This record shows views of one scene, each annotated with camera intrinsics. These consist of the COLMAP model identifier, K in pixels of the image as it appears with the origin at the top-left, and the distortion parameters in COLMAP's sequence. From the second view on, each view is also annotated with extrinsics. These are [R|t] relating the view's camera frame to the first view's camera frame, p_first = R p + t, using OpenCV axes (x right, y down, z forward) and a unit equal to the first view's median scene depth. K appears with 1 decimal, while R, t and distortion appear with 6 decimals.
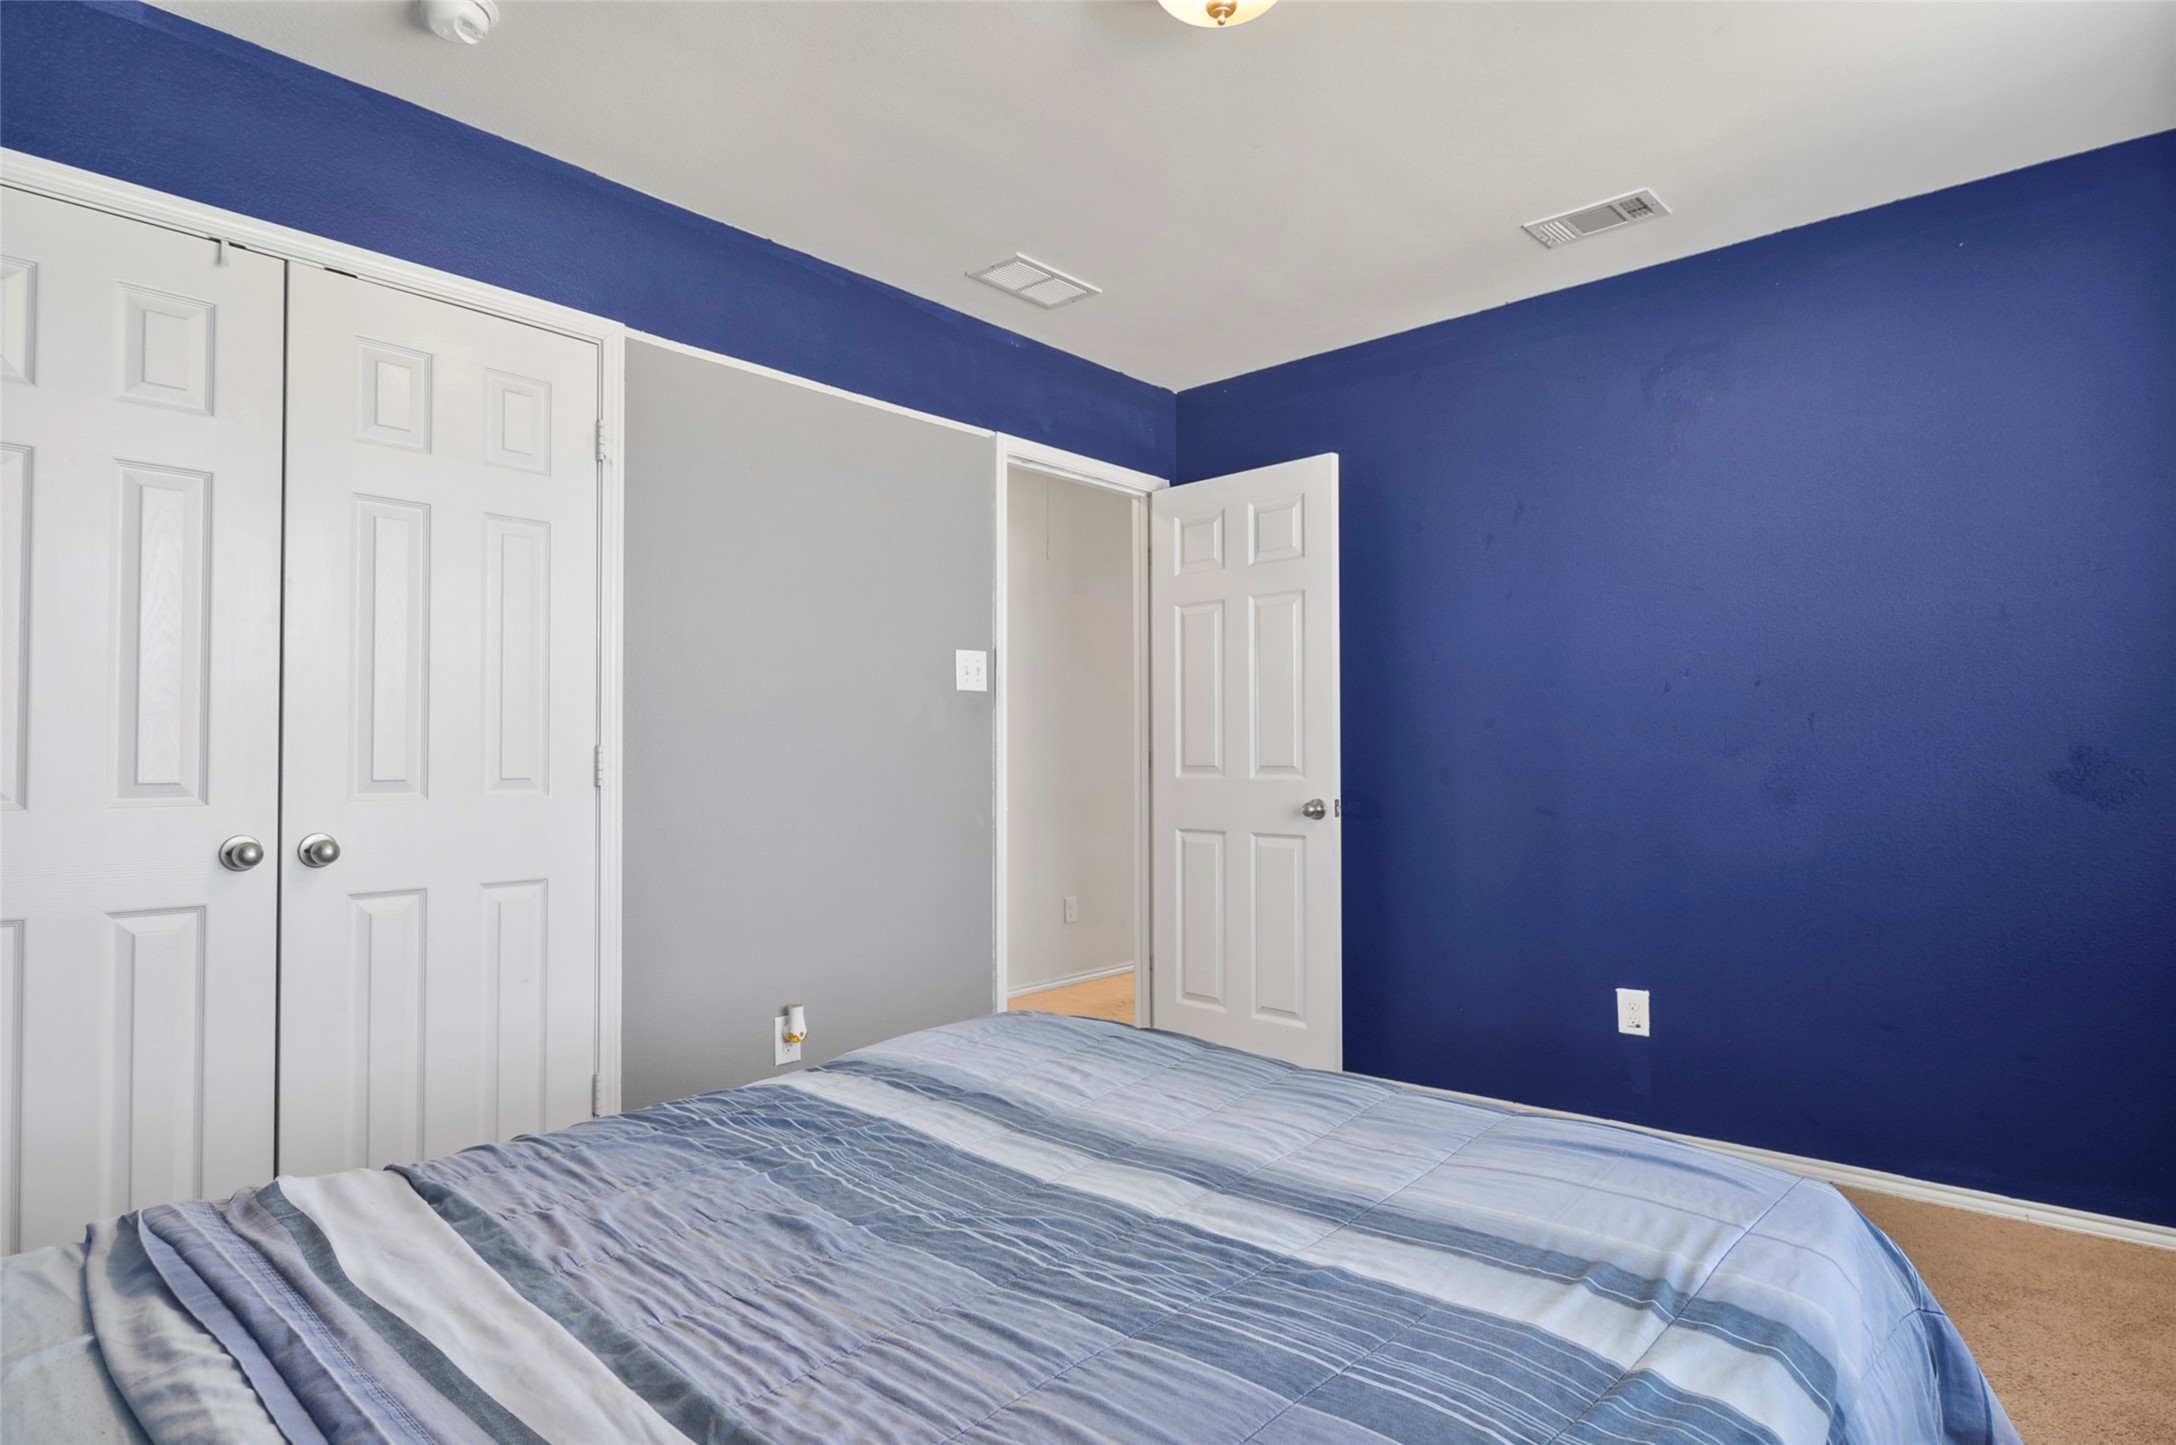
lens RADIAL K [[1181.3, 0, 1086.4], [0, 1181.3, 733.1], [0, 0, 1]] dist [-0.002817, -0.001100]
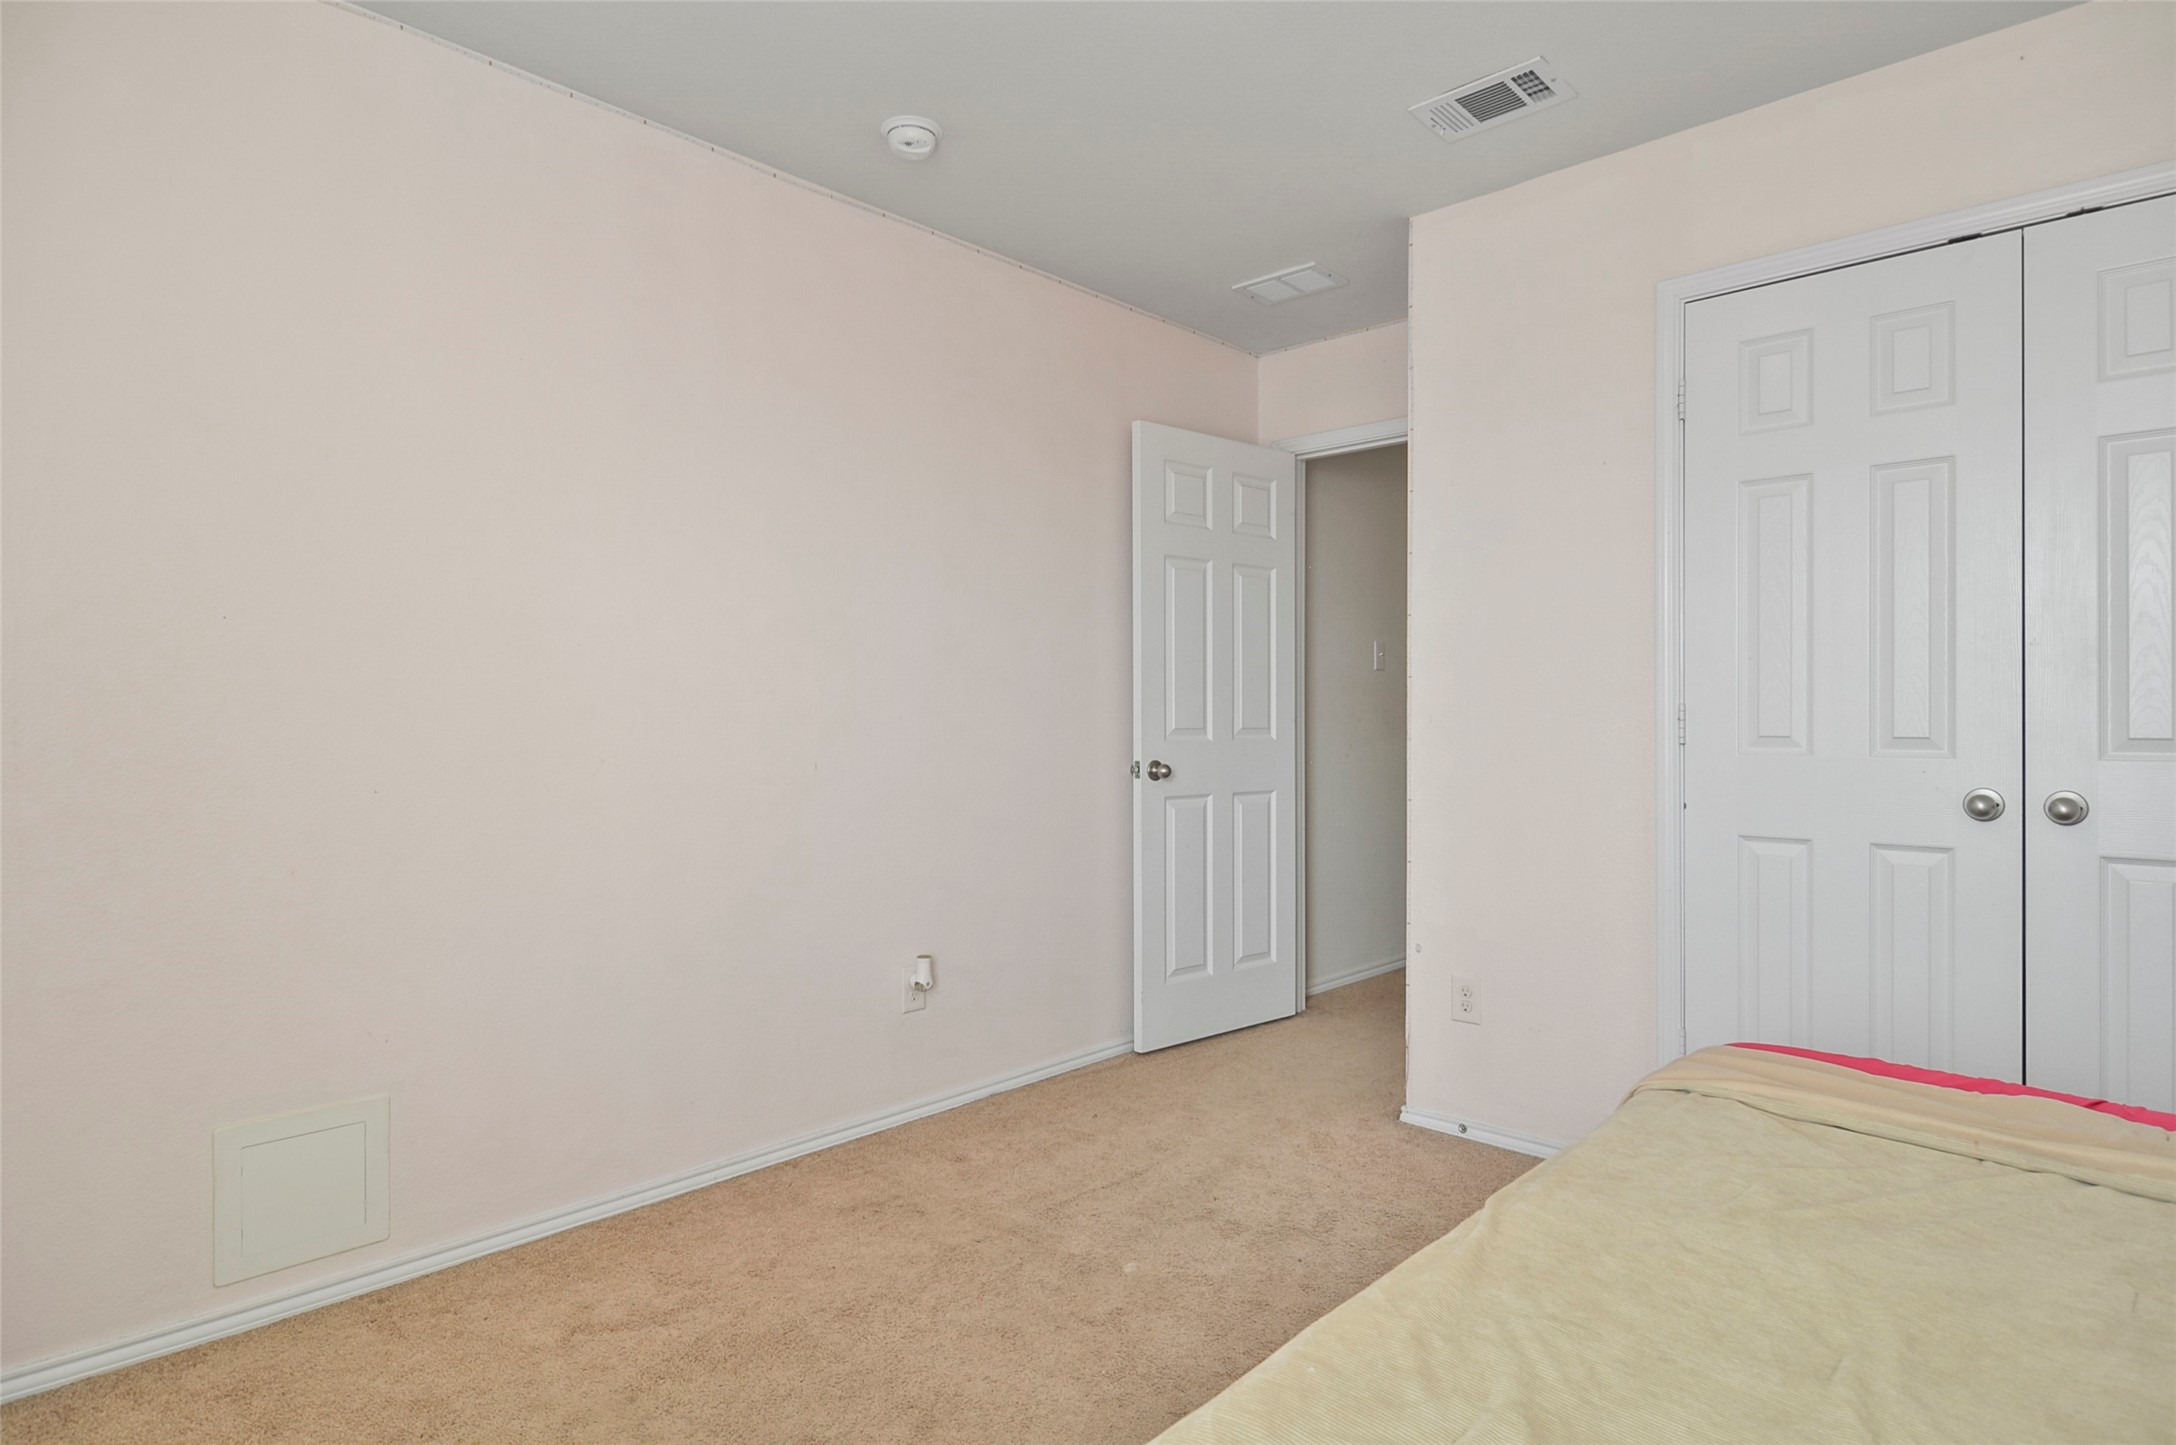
lens RADIAL K [[1181.3, 0, 1086.9], [0, 1181.3, 715.6], [0, 0, 1]] dist [-0.002817, -0.001100]
pose [[-0.022348, 0.000687, -0.999750, 0.376127], [0.026362, 0.999652, 0.000098, -0.000050], [0.999403, -0.026353, -0.022358, 0.212579]]
